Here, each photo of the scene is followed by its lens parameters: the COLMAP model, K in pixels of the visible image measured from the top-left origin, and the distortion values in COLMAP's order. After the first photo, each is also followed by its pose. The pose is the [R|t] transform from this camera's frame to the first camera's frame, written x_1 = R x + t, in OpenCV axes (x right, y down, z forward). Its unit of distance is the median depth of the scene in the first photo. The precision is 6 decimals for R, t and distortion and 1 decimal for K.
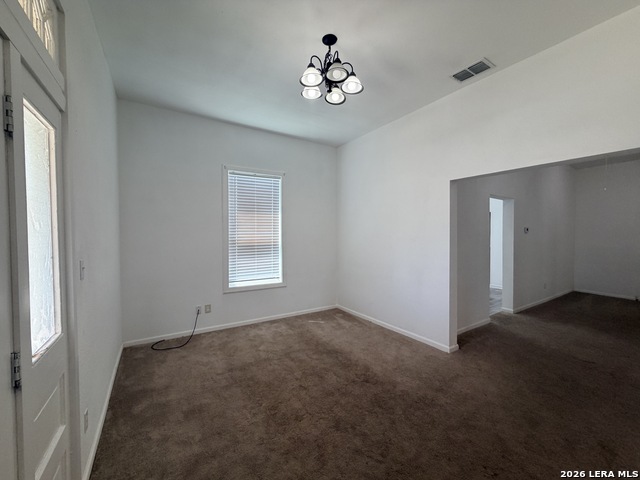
lens RADIAL K [[255.3, 0, 318.4], [0, 255.3, 240.8], [0, 0, 1]] dist [0.000588, 0.001636]
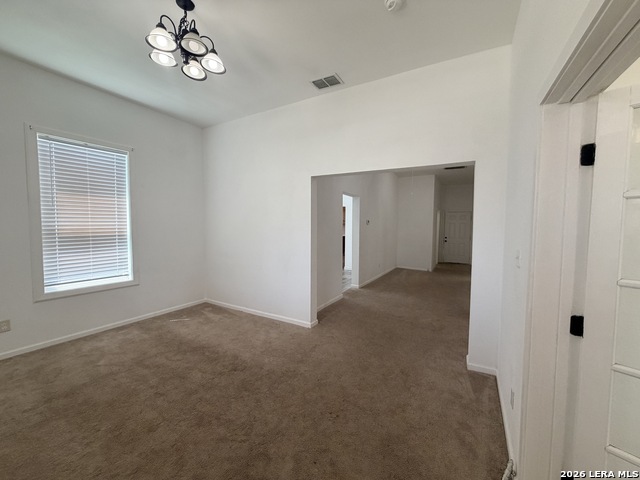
lens RADIAL K [[255.3, 0, 317.1], [0, 255.3, 240.3], [0, 0, 1]] dist [0.000588, 0.001636]
pose [[0.891536, -0.017716, 0.452603, 0.025537], [0.001456, 0.999342, 0.036248, 0.003792], [-0.452947, -0.031657, 0.890975, -0.020096]]
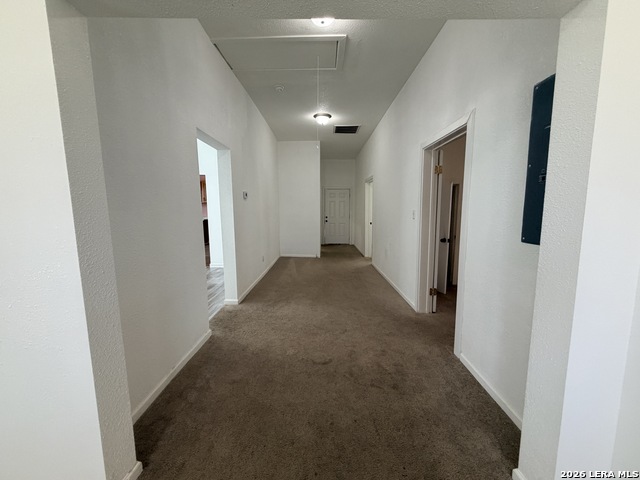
lens RADIAL K [[255.3, 0, 317.7], [0, 255.3, 239.6], [0, 0, 1]] dist [0.000588, 0.001636]
pose [[0.552793, -0.103071, 0.826920, 0.403345], [0.022950, 0.993828, 0.108533, 0.022219], [-0.833003, -0.041019, 0.551746, 0.555591]]
